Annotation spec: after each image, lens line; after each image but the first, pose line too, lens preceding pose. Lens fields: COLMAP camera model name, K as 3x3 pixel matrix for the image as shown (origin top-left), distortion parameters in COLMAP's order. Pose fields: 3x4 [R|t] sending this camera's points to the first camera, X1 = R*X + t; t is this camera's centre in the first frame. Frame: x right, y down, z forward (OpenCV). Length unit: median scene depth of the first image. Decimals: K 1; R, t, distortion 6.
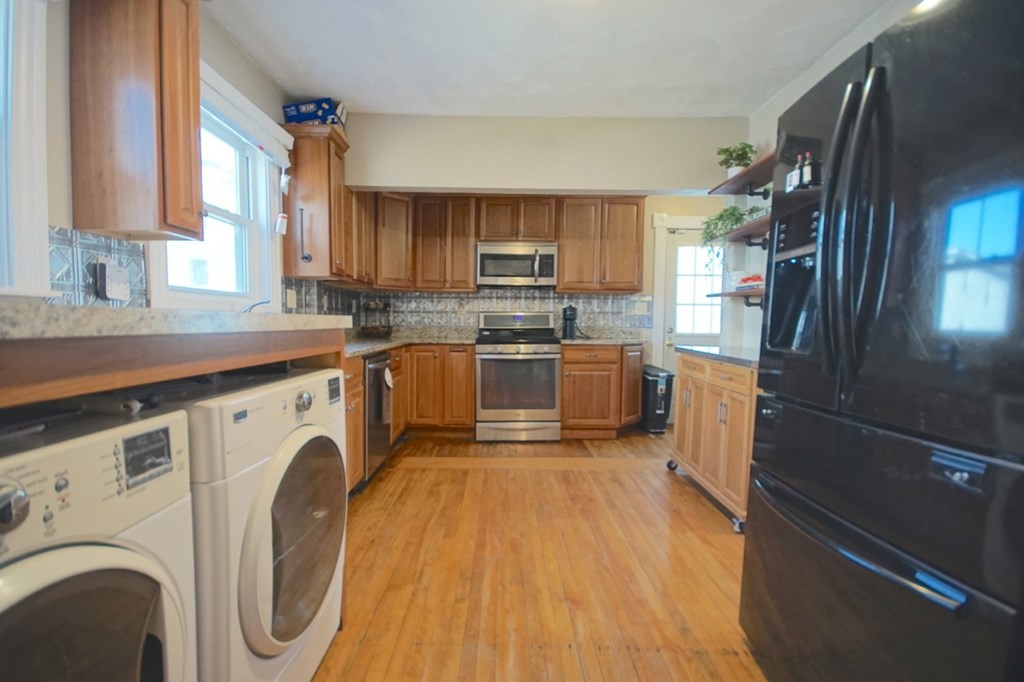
lens RADIAL K [[455.1, 0, 516.8], [0, 455.1, 348.3], [0, 0, 1]] dist [0.011723, -0.010930]
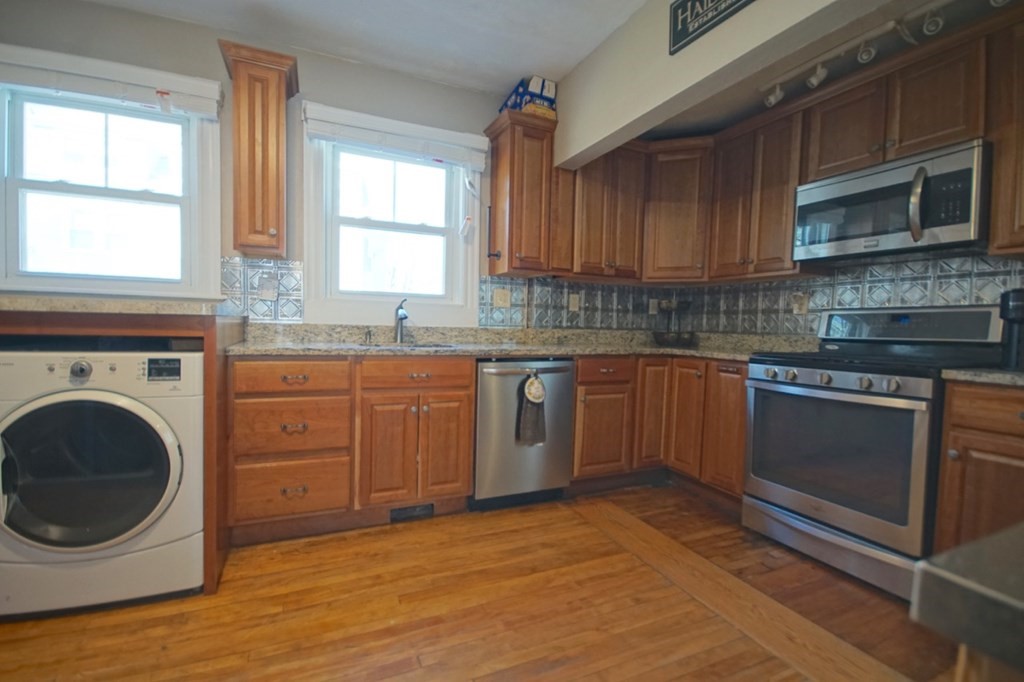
lens RADIAL K [[455.1, 0, 499.0], [0, 455.1, 347.1], [0, 0, 1]] dist [0.011723, -0.010930]
pose [[0.375183, 0.048224, -0.925695, 0.316184], [-0.073782, 0.997031, 0.022036, -0.016835], [0.924010, 0.060033, 0.377627, 0.446294]]
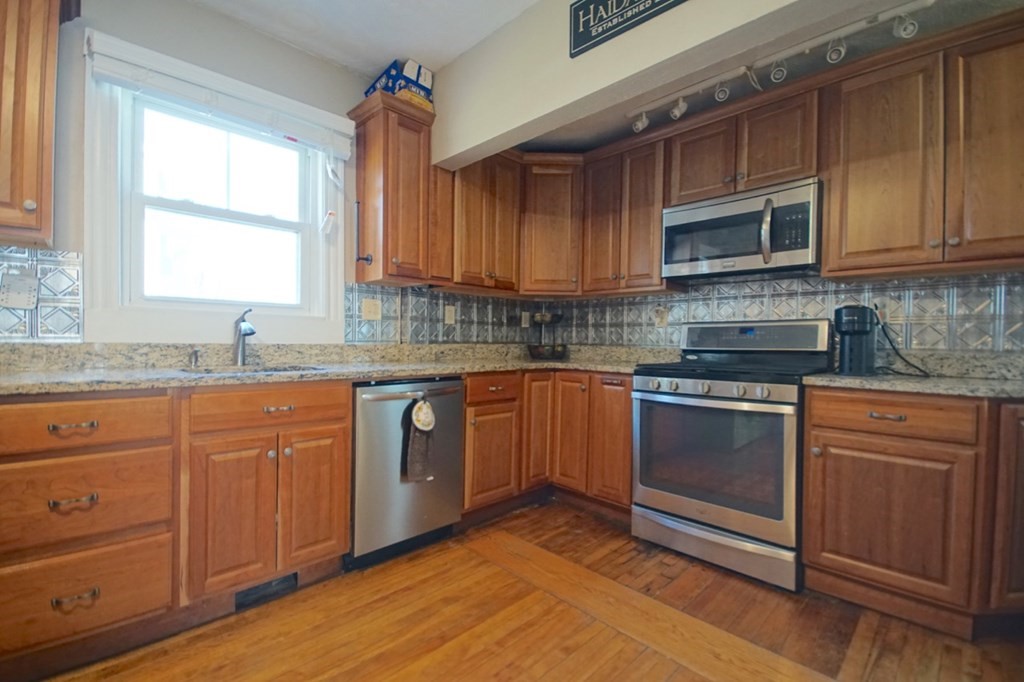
lens RADIAL K [[455.1, 0, 503.4], [0, 455.1, 346.8], [0, 0, 1]] dist [0.011723, -0.010930]
pose [[0.677062, 0.012975, -0.735812, 0.224753], [-0.049556, 0.998379, -0.027994, -0.019048], [0.734256, 0.055418, 0.676607, 0.432554]]
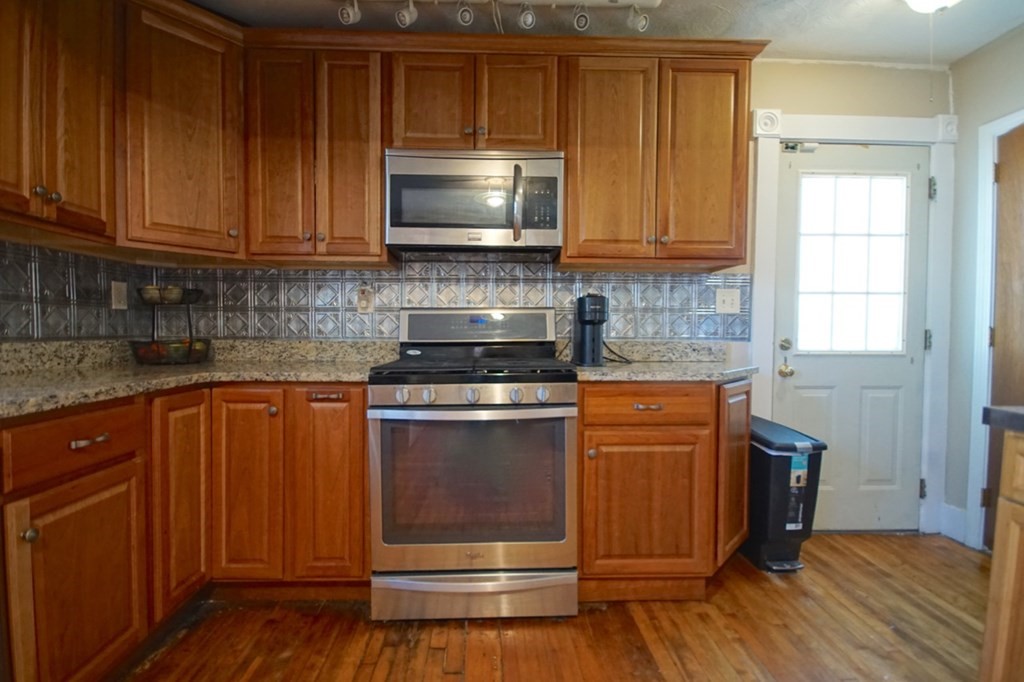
lens RADIAL K [[455.1, 0, 502.3], [0, 455.1, 346.0], [0, 0, 1]] dist [0.011723, -0.010930]
pose [[0.999992, -0.003539, 0.001687, 0.026681], [0.003577, 0.999716, -0.023546, -0.030316], [-0.001603, 0.023551, 0.999721, 0.558663]]
